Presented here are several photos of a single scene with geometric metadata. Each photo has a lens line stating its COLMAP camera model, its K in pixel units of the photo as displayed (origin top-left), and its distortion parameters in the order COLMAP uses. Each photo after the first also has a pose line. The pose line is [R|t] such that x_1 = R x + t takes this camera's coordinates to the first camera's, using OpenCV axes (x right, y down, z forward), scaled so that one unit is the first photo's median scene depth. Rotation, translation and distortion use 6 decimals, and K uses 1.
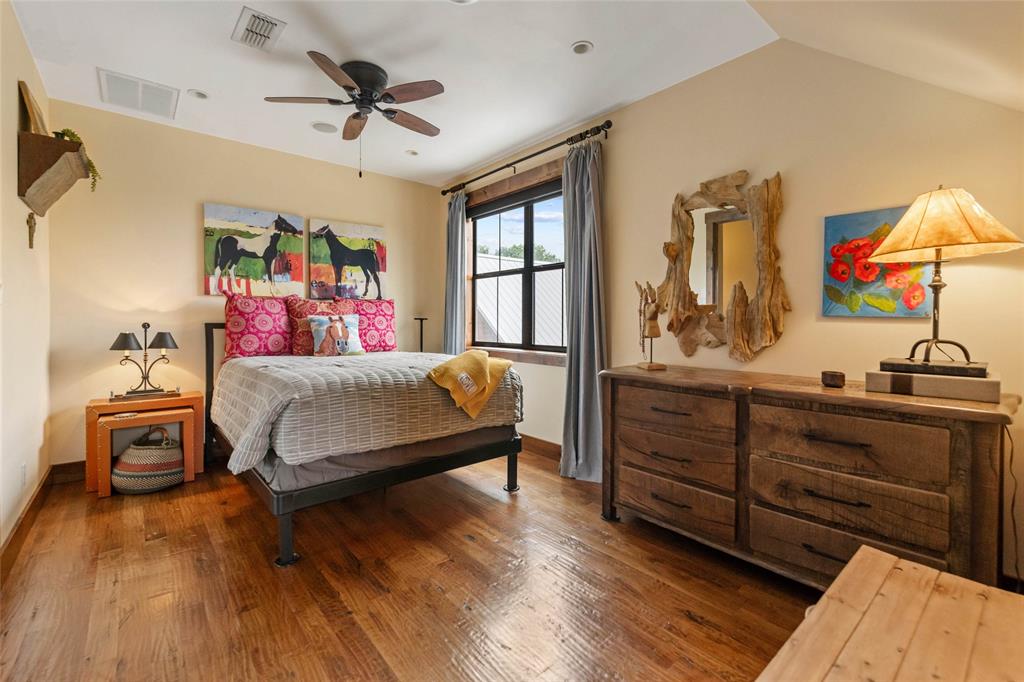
lens RADIAL K [[445.0, 0, 512.9], [0, 445.0, 321.4], [0, 0, 1]] dist [0.001283, -0.000079]
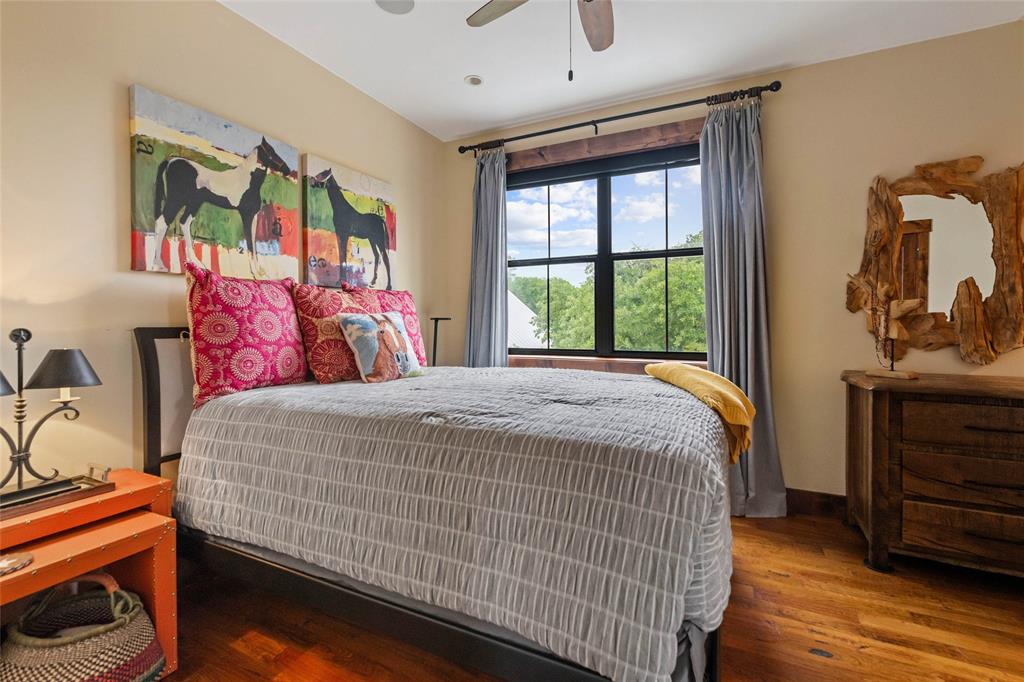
lens RADIAL K [[446.5, 0, 511.5], [0, 446.5, 317.8], [0, 0, 1]] dist [0.001738, 0.000045]
pose [[0.915339, -0.000793, 0.402684, -0.486759], [0.004253, 0.999961, -0.007699, -0.001767], [-0.402662, 0.008760, 0.915307, 0.363179]]
